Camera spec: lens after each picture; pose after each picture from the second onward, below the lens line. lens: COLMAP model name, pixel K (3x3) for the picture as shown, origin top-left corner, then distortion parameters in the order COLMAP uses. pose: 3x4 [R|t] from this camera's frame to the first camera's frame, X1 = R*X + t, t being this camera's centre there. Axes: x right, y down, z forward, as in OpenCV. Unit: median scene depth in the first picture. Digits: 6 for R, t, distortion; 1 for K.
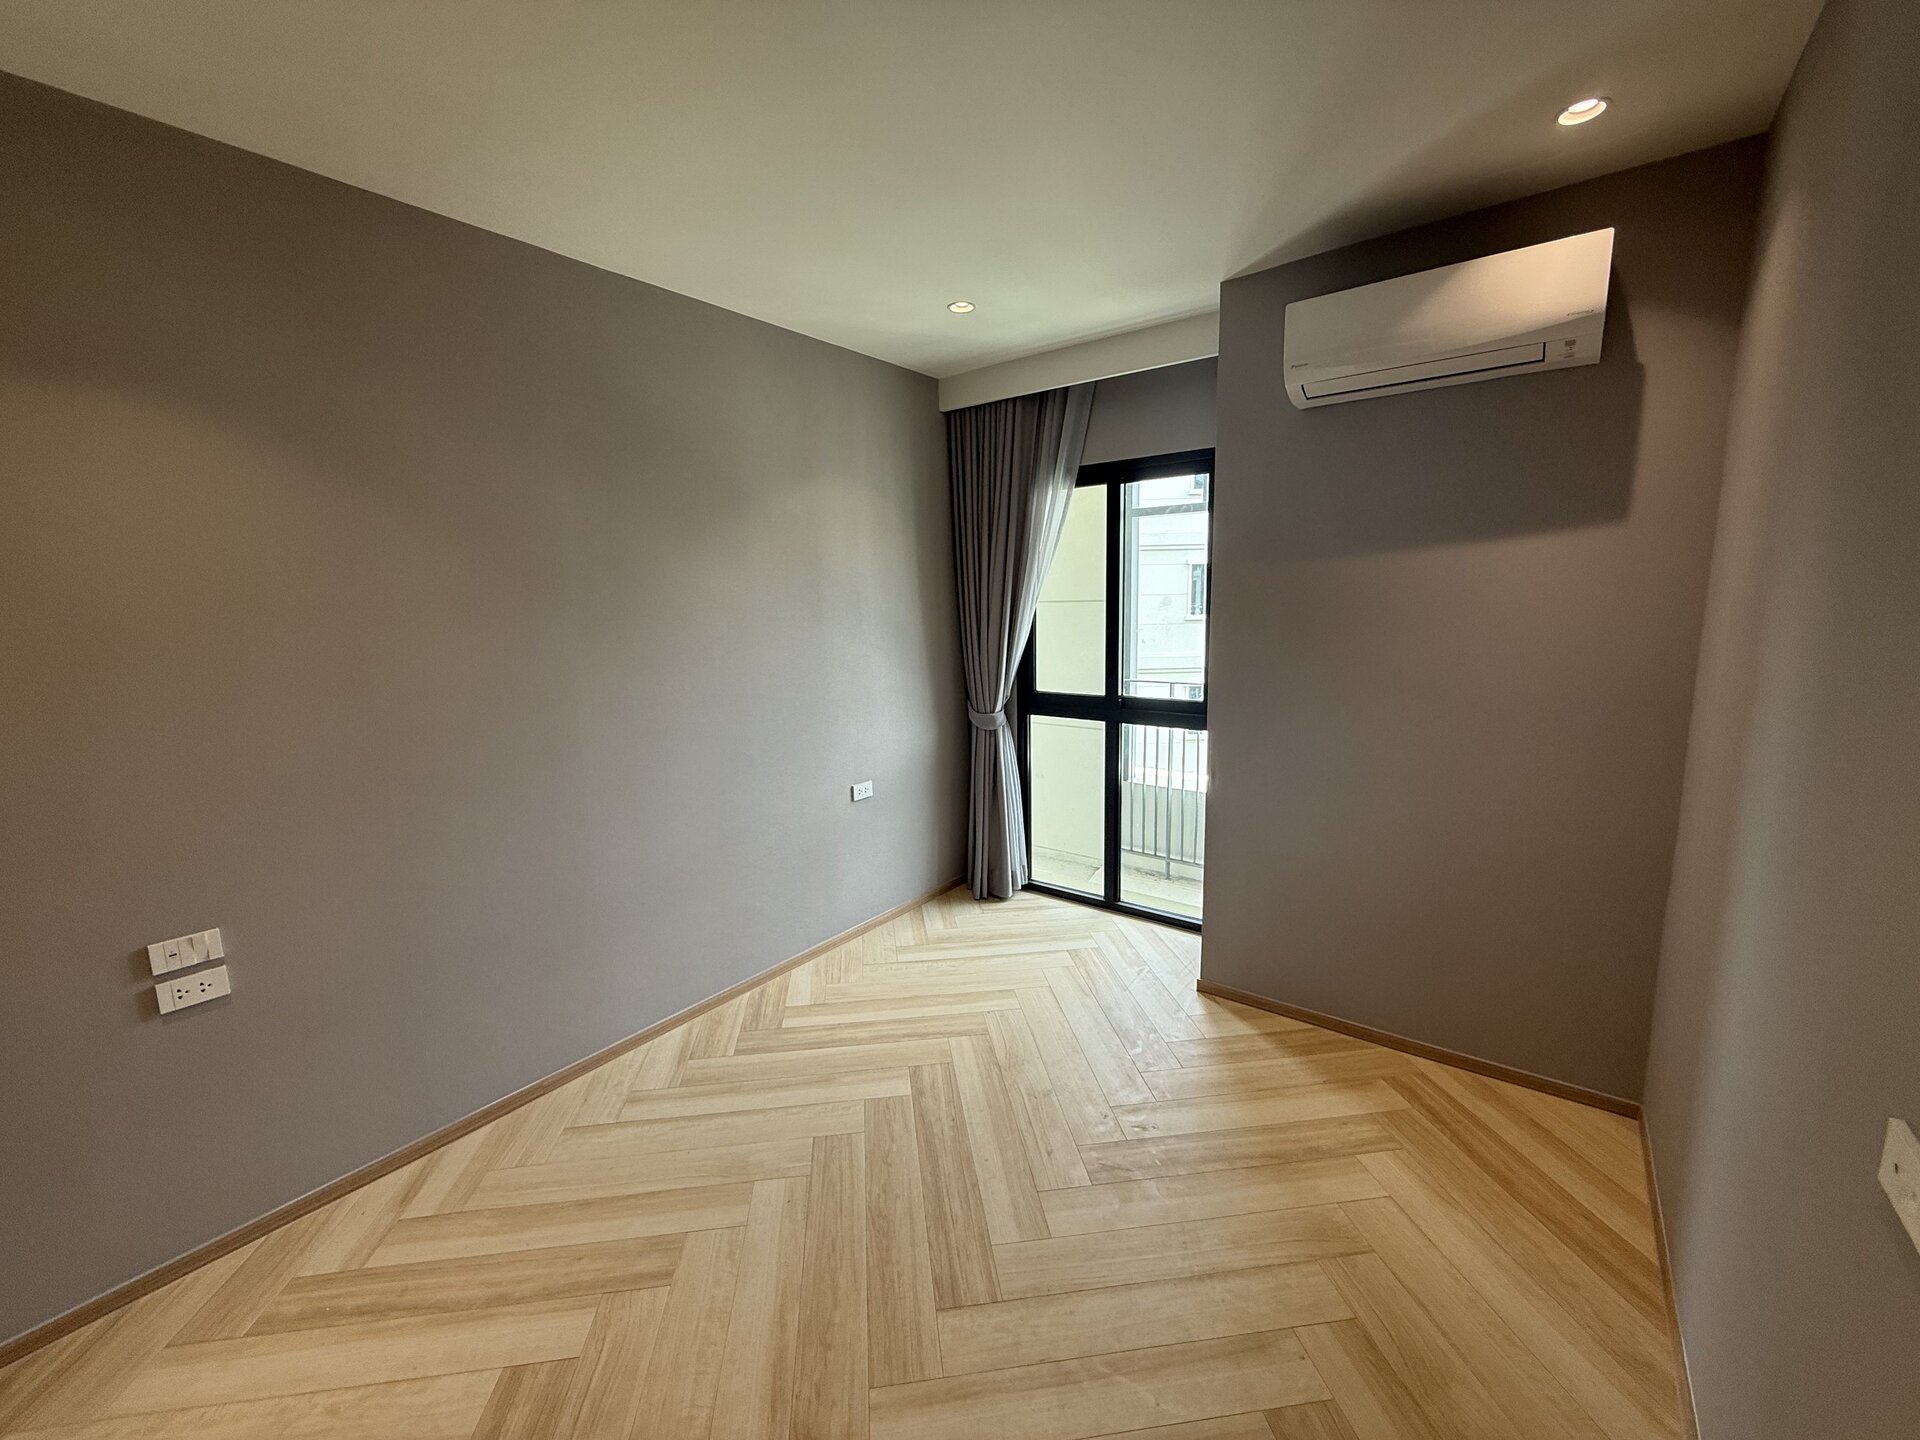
lens RADIAL K [[767.1, 0, 955.5], [0, 767.1, 718.9], [0, 0, 1]] dist [-0.003840, 0.001112]
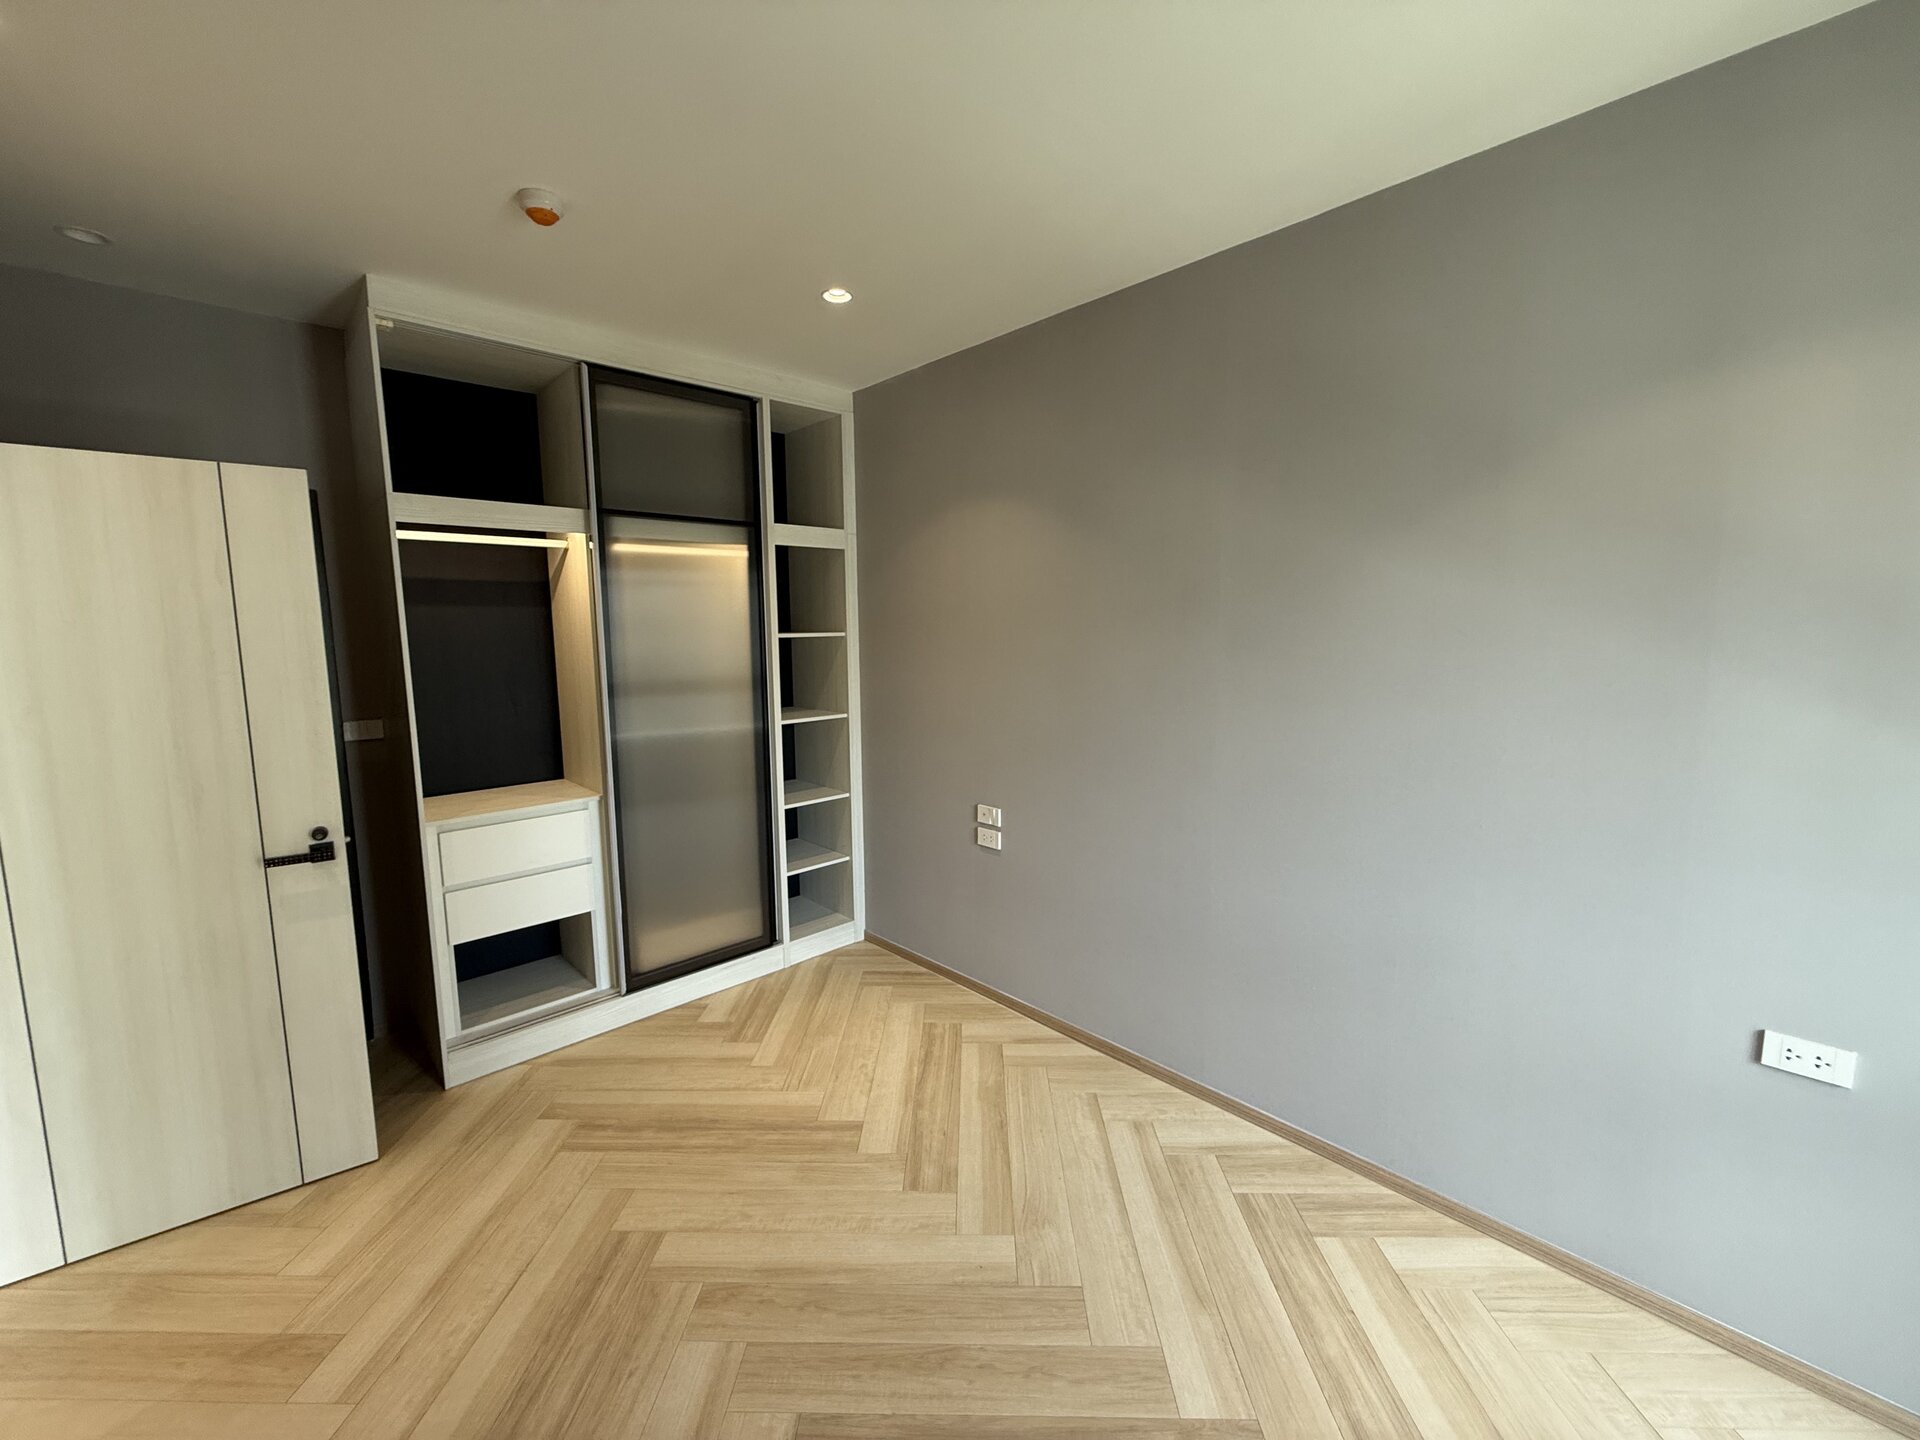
lens RADIAL K [[767.1, 0, 953.1], [0, 767.1, 723.4], [0, 0, 1]] dist [-0.003840, 0.001112]
pose [[-0.154519, 0.146463, -0.977074, 0.632661], [-0.142916, 0.975236, 0.168788, -0.170165], [0.977599, 0.165721, -0.129760, 1.042995]]
